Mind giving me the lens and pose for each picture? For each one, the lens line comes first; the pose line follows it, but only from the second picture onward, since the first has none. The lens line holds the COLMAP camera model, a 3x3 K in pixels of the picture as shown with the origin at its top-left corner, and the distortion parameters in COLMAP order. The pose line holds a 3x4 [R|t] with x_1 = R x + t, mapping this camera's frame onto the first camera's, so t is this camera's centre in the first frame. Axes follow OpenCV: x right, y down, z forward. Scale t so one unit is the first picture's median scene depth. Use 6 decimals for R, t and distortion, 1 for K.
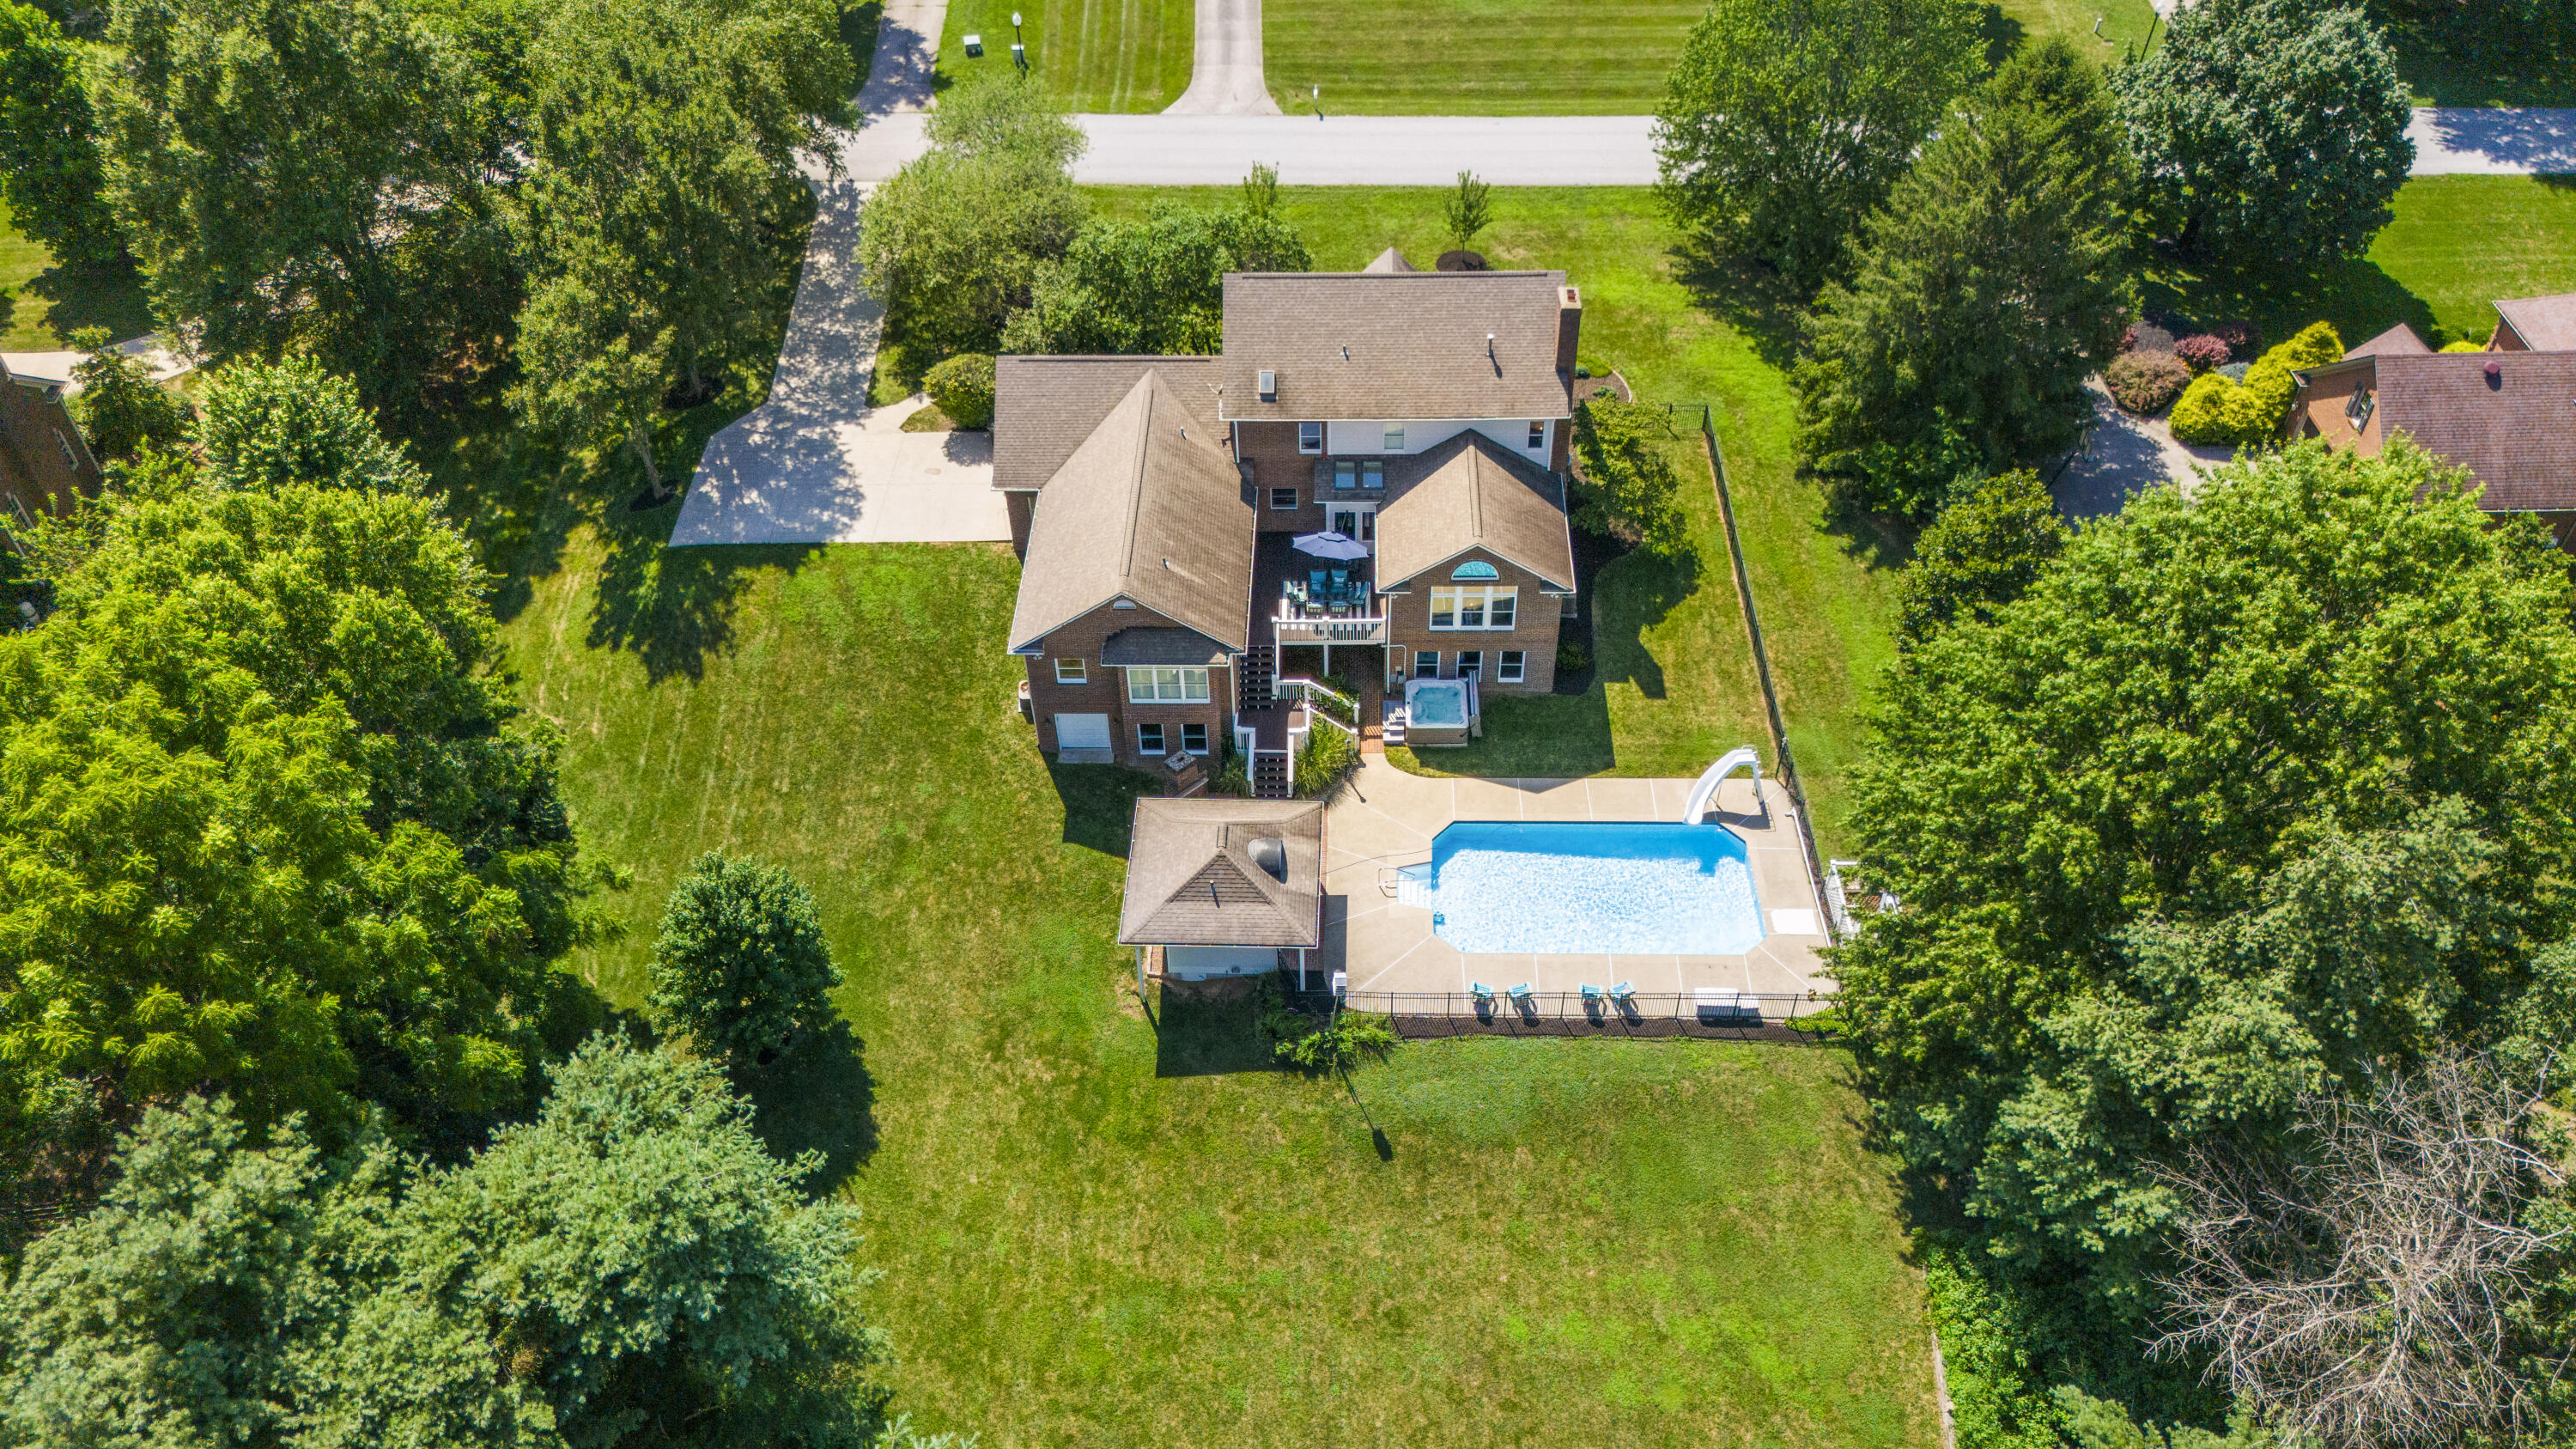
lens RADIAL K [[1945.0, 0, 1252.3], [0, 1945.0, 705.5], [0, 0, 1]] dist [0.059582, -0.045575]
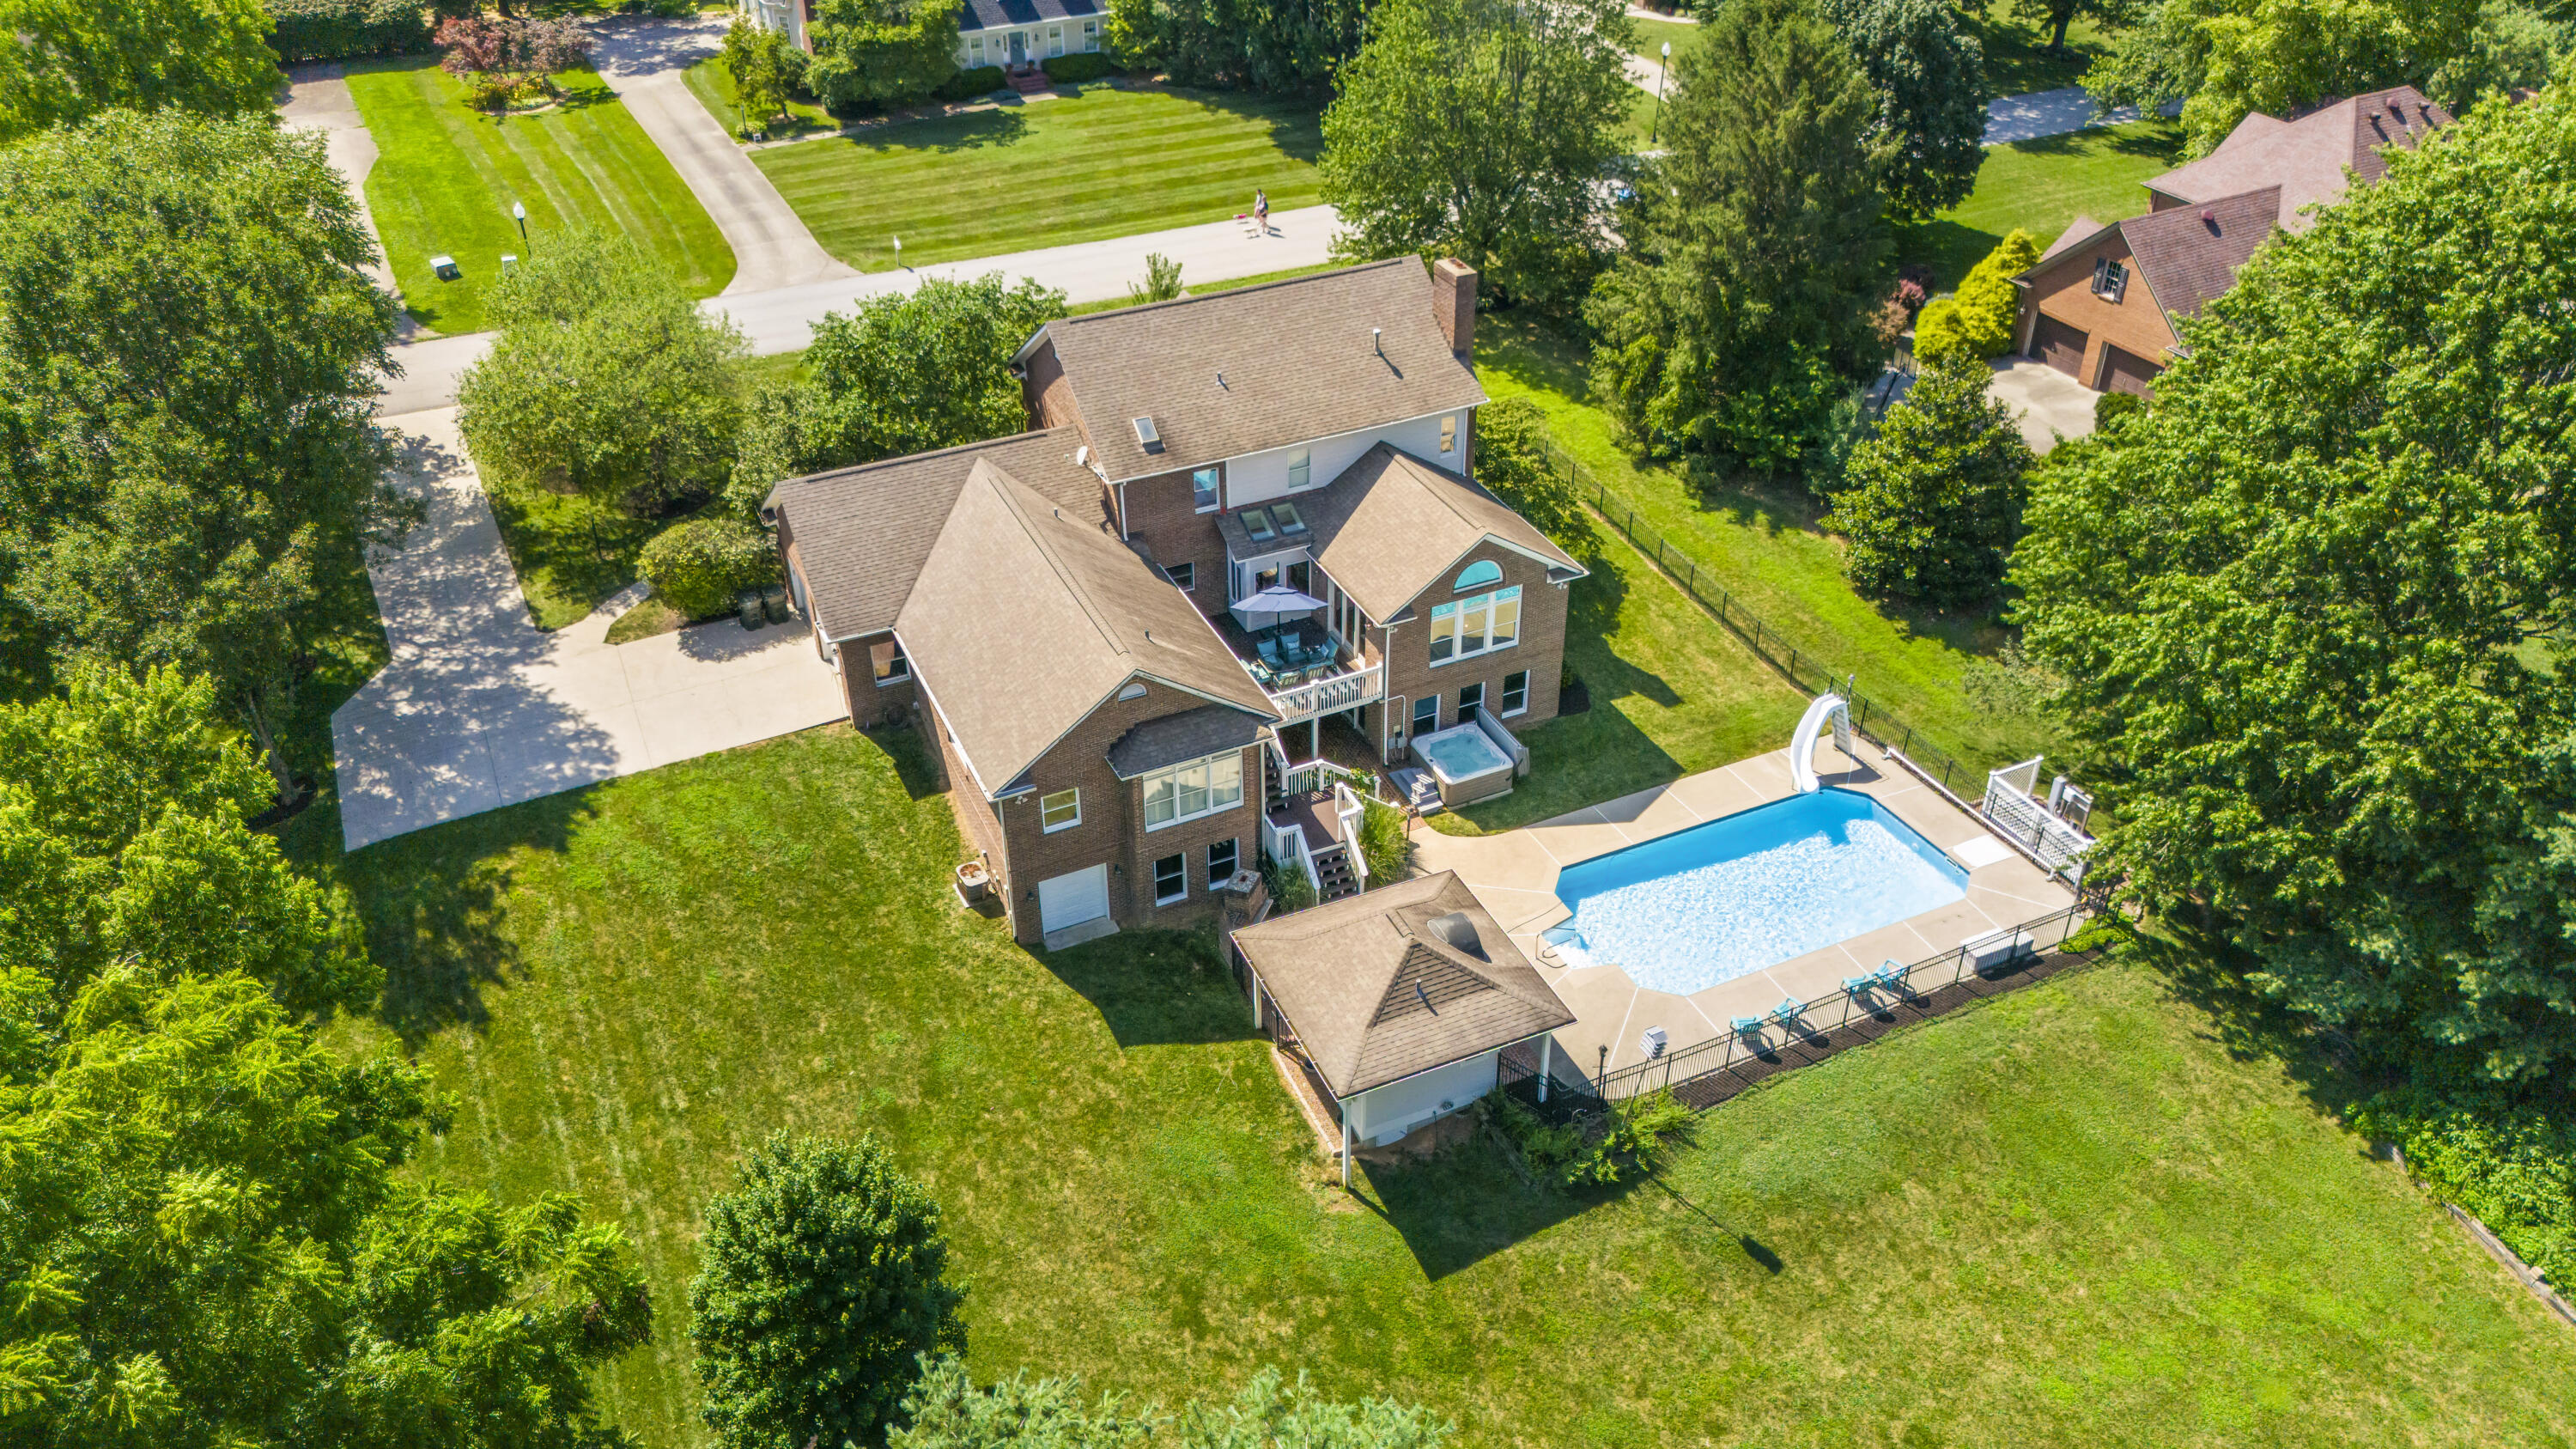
lens RADIAL K [[1945.0, 0, 1268.7], [0, 1945.0, 710.7], [0, 0, 1]] dist [0.059582, -0.045575]
pose [[0.894177, -0.233776, 0.381834, -0.287981], [0.301077, 0.945189, -0.126374, 0.061331], [-0.331361, 0.227962, 0.915551, 0.281073]]
